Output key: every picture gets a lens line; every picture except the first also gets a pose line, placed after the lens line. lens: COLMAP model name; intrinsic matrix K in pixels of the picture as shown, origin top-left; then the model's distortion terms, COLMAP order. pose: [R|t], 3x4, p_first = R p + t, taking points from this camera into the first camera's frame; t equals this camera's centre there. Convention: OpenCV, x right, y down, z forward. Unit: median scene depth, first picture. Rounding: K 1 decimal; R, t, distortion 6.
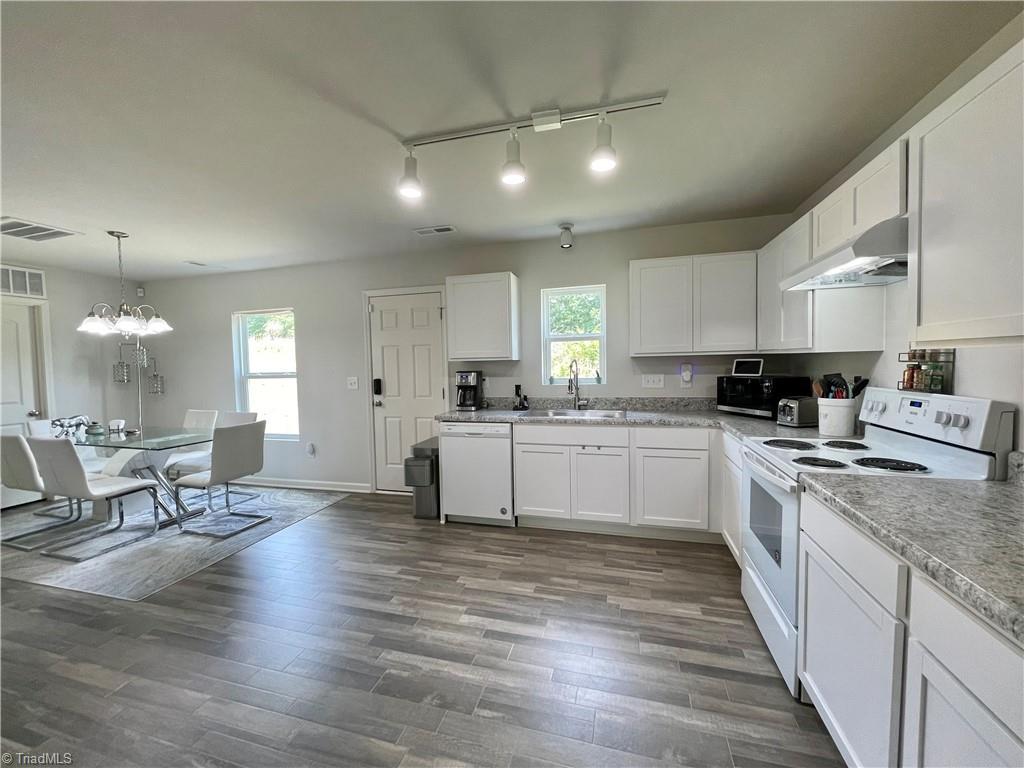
lens RADIAL K [[412.8, 0, 509.1], [0, 412.8, 383.5], [0, 0, 1]] dist [0.000209, 0.000161]
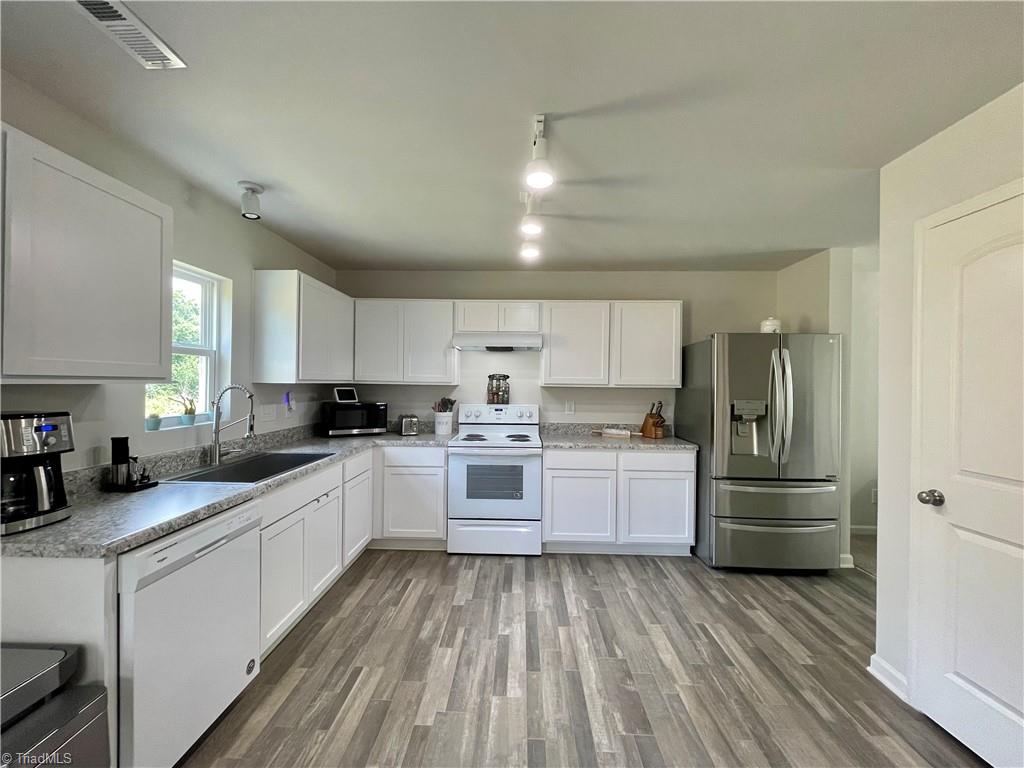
lens RADIAL K [[412.8, 0, 509.1], [0, 412.8, 383.5], [0, 0, 1]] dist [0.000209, 0.000161]
pose [[-0.253158, 0.026255, 0.967069, -0.607857], [0.039656, 0.999073, -0.016743, -0.030378], [-0.966612, 0.034111, -0.253964, 0.783148]]
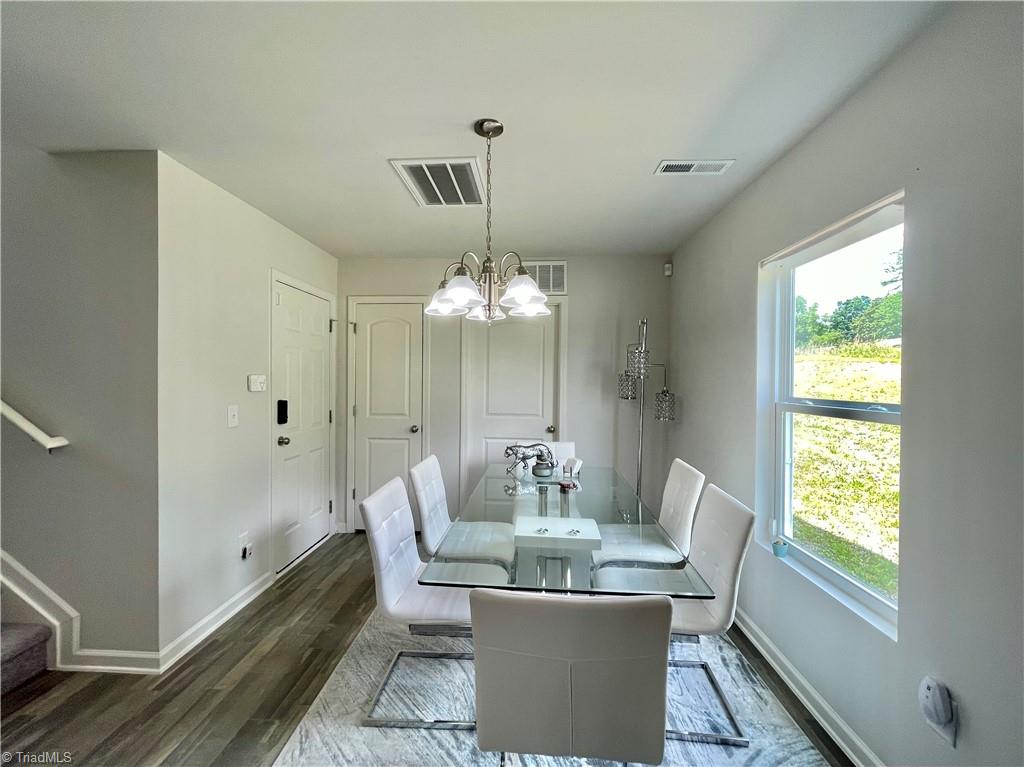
lens RADIAL K [[427.3, 0, 512.0], [0, 427.3, 383.5], [0, 0, 1]] dist [-0.002332, -0.000094]
pose [[0.234139, 0.034059, -0.971606, -0.384568], [-0.059767, 0.998000, 0.020582, -0.045187], [0.970364, 0.053251, 0.235706, 0.886745]]
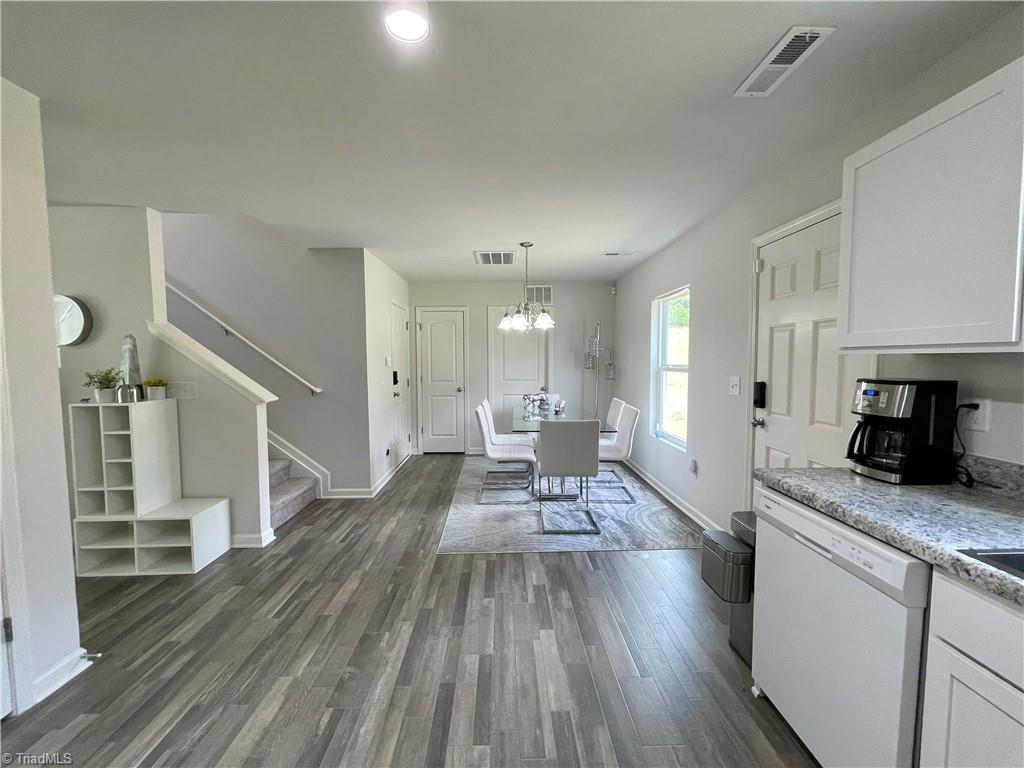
lens RADIAL K [[412.8, 0, 509.1], [0, 412.8, 383.5], [0, 0, 1]] dist [0.000209, 0.000161]
pose [[0.298371, 0.077449, -0.951302, 0.185651], [-0.049053, 0.996629, 0.065754, -0.038526], [0.953189, 0.027046, 0.301165, 0.586532]]
